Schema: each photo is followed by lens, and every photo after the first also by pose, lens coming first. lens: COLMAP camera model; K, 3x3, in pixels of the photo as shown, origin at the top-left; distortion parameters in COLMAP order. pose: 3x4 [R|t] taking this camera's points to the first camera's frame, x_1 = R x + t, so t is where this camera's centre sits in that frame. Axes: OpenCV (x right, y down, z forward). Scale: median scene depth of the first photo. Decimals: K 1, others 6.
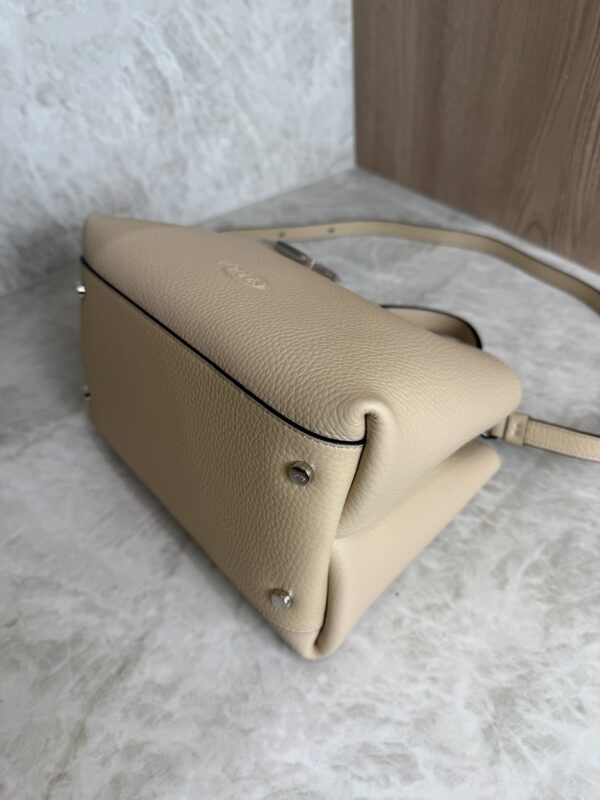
lens RADIAL K [[605.4, 0, 293.4], [0, 605.4, 411.7], [0, 0, 1]] dist [-0.017858, -0.014881]
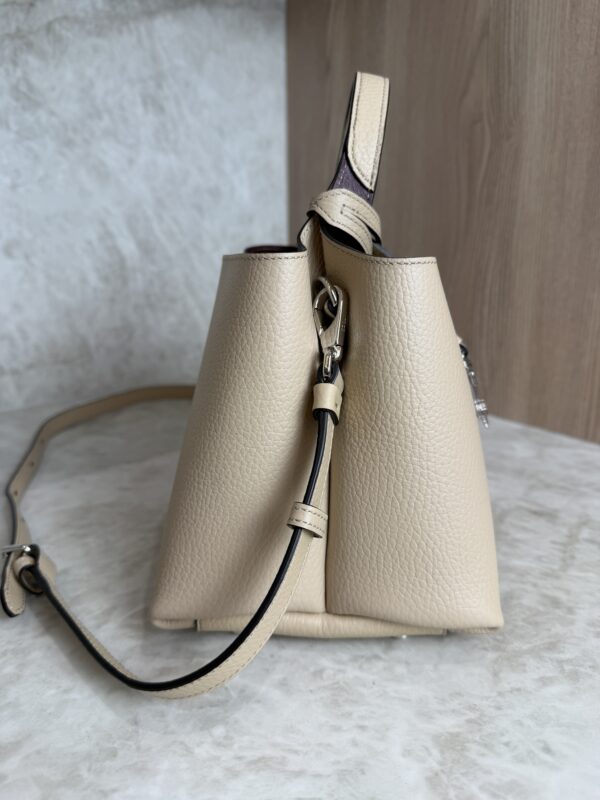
lens RADIAL K [[605.4, 0, 303.0], [0, 605.4, 406.2], [0, 0, 1]] dist [-0.017858, -0.014881]
pose [[0.994325, 0.049149, 0.094350, 0.053675], [-0.000559, 0.889282, -0.457358, 0.368959], [-0.106383, 0.454710, 0.884263, 0.111253]]
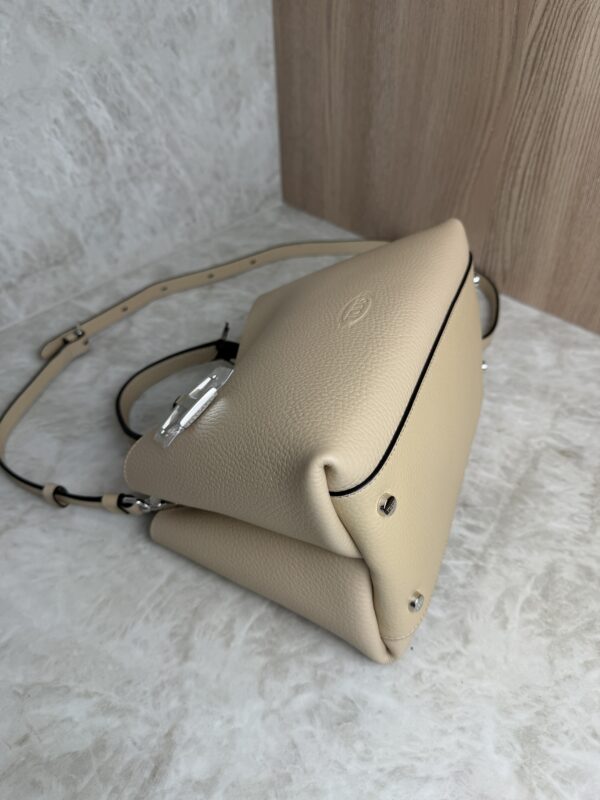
lens RADIAL K [[605.4, 0, 295.9], [0, 605.4, 406.5], [0, 0, 1]] dist [-0.017858, -0.014881]
pose [[0.982209, -0.085468, 0.167212, -0.155890], [0.087272, 0.996179, -0.003453, -0.121980], [-0.166278, 0.017985, 0.985915, -0.001663]]
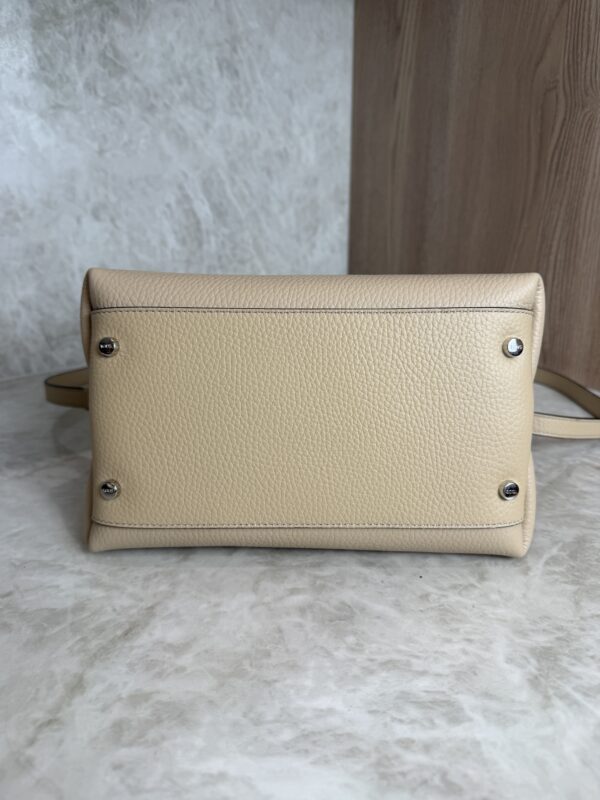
lens RADIAL K [[605.4, 0, 300.1], [0, 605.4, 411.3], [0, 0, 1]] dist [-0.017858, -0.014881]
pose [[0.996507, 0.060896, 0.057143, -0.089719], [-0.034656, 0.924142, -0.380473, 0.411803], [-0.075978, 0.377164, 0.923025, 0.016542]]
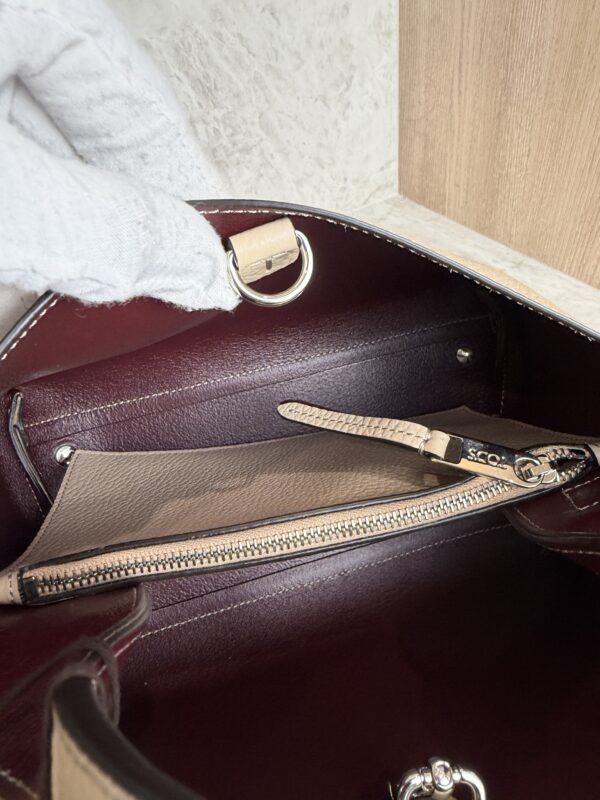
lens RADIAL K [[605.4, 0, 289.8], [0, 605.4, 356.3], [0, 0, 1]] dist [-0.017858, -0.014881]
pose [[0.998499, 0.006268, -0.054404, -0.010642], [-0.010886, 0.996321, -0.085005, -0.213865], [0.053671, 0.085469, 0.994894, 0.317176]]
